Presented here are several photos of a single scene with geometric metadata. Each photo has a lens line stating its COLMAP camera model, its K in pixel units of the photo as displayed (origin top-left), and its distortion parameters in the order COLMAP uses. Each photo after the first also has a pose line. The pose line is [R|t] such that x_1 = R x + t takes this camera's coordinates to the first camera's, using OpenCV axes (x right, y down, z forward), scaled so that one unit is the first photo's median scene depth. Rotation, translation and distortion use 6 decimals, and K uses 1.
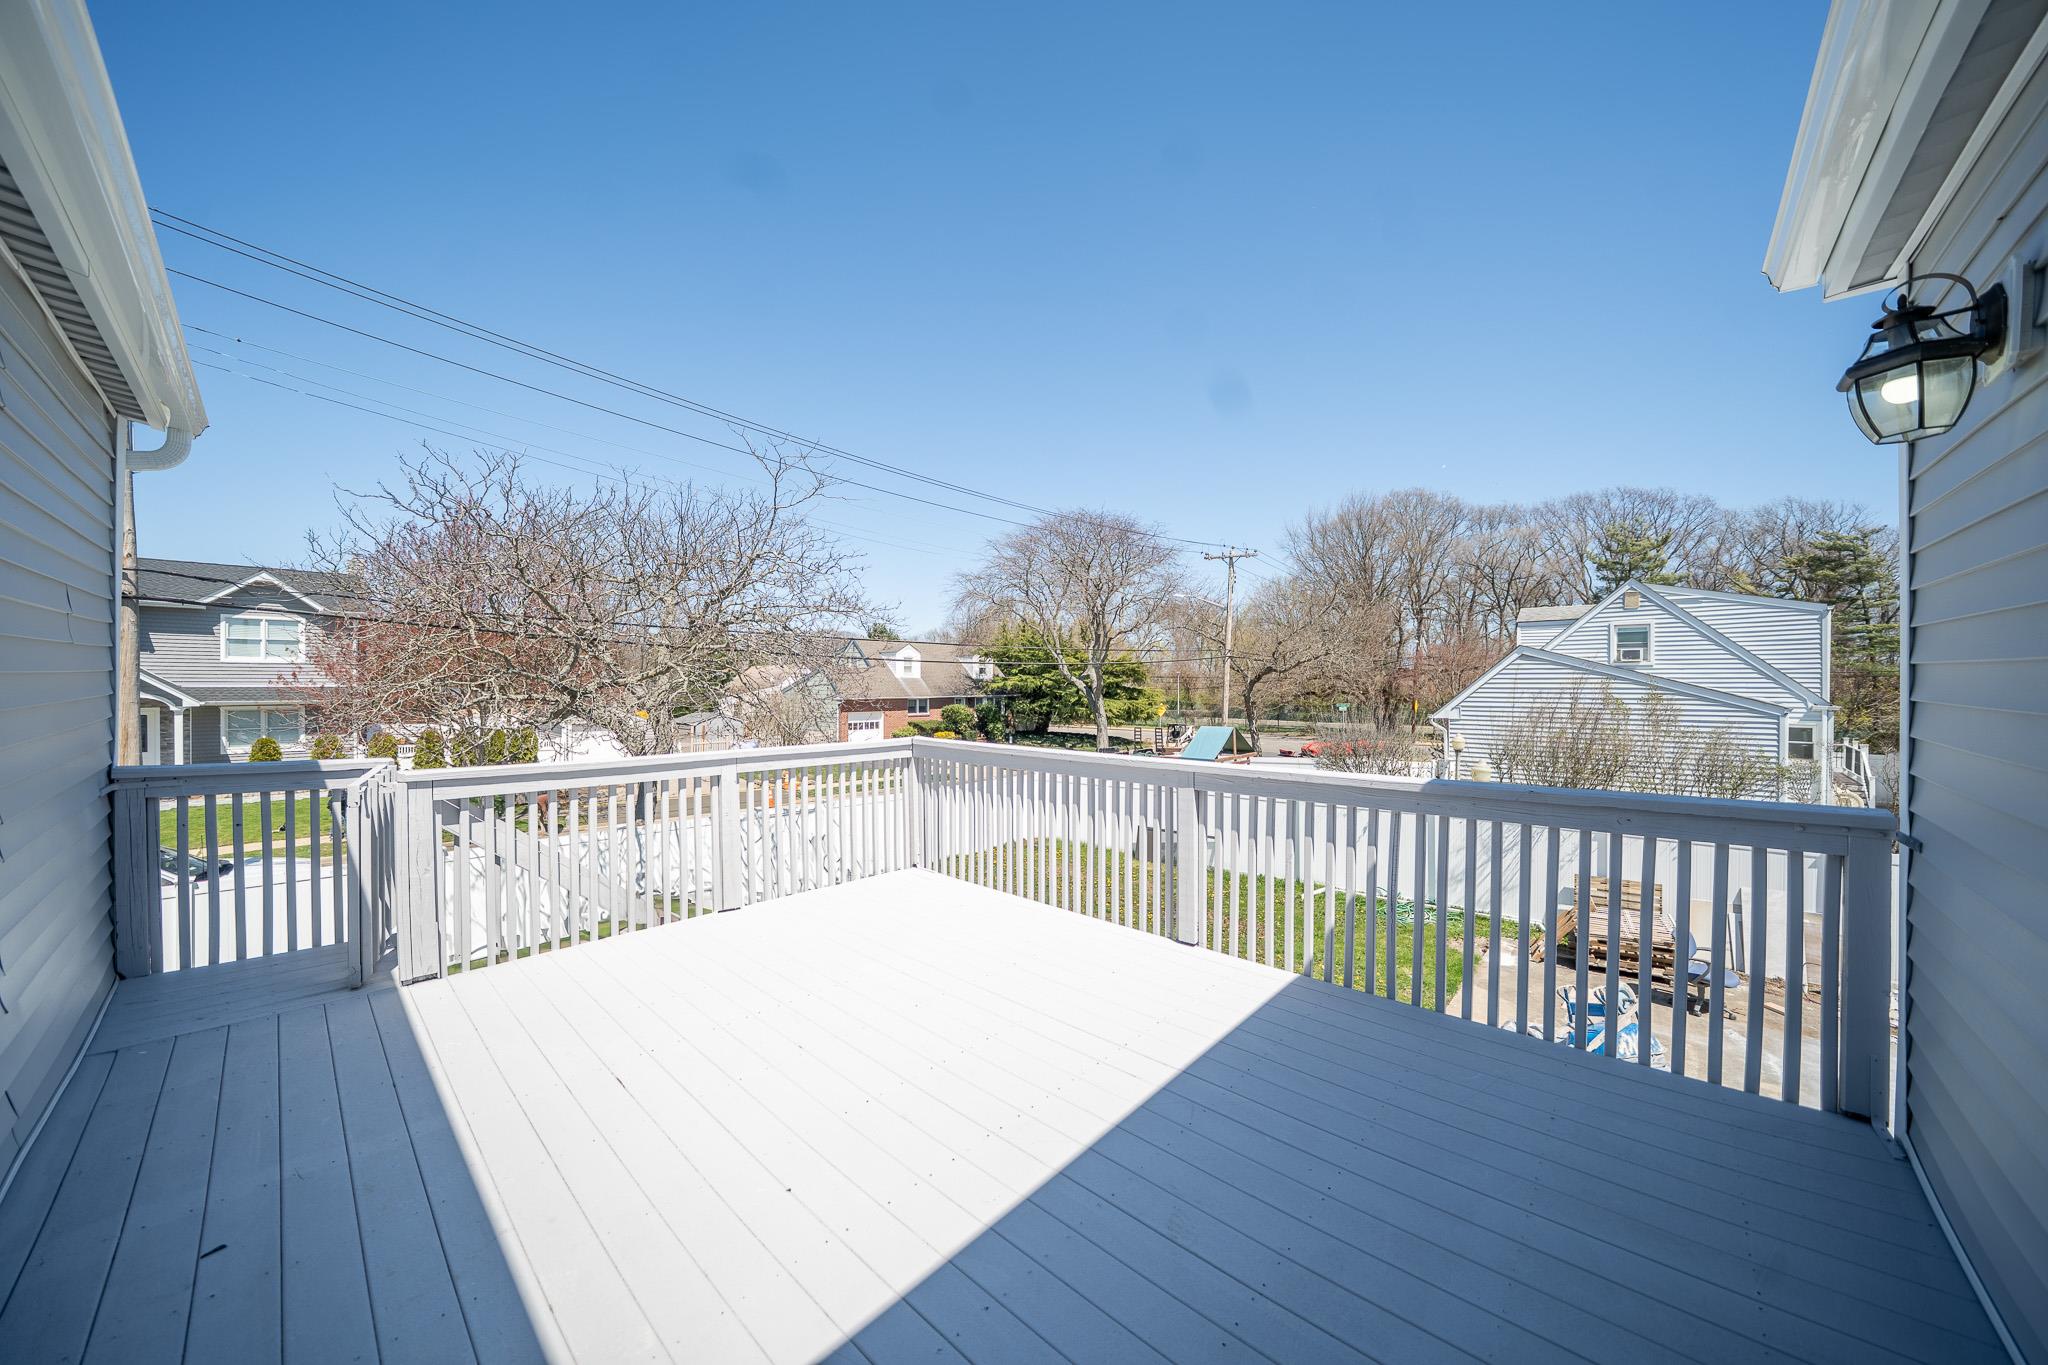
lens RADIAL K [[690.7, 0, 1006.6], [0, 690.7, 687.4], [0, 0, 1]] dist [-0.001252, 0.000065]
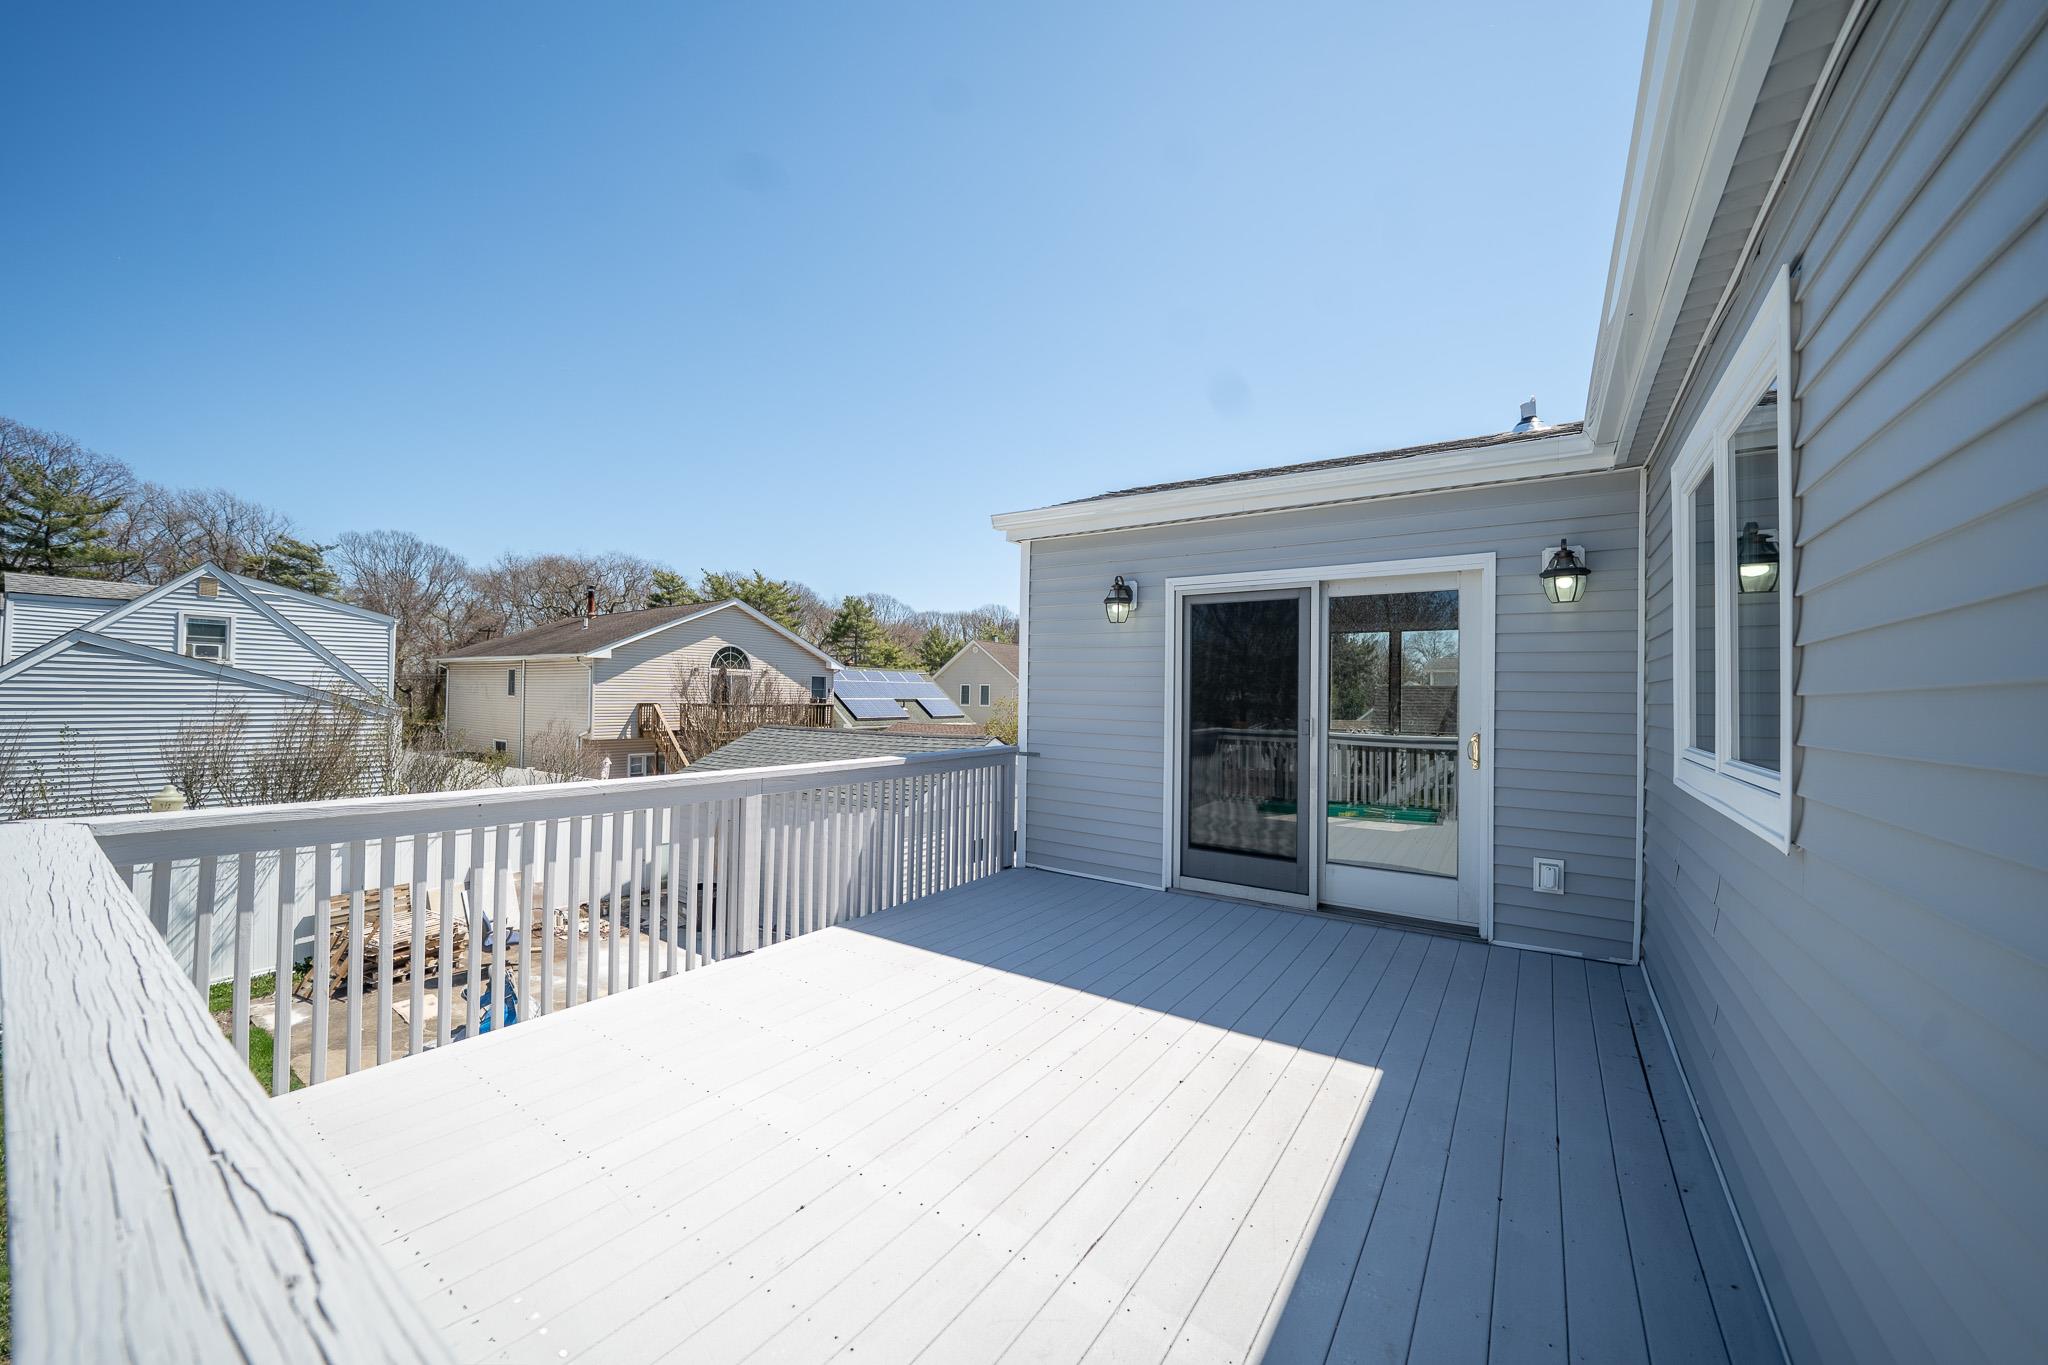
lens RADIAL K [[761.6, 0, 1019.1], [0, 761.6, 685.8], [0, 0, 1]] dist [-0.025258, 0.000120]
pose [[-0.129513, 0.011521, 0.991511, -0.138525], [-0.009311, 0.999874, -0.012835, -0.001193], [-0.991534, -0.010894, -0.129389, 0.119136]]
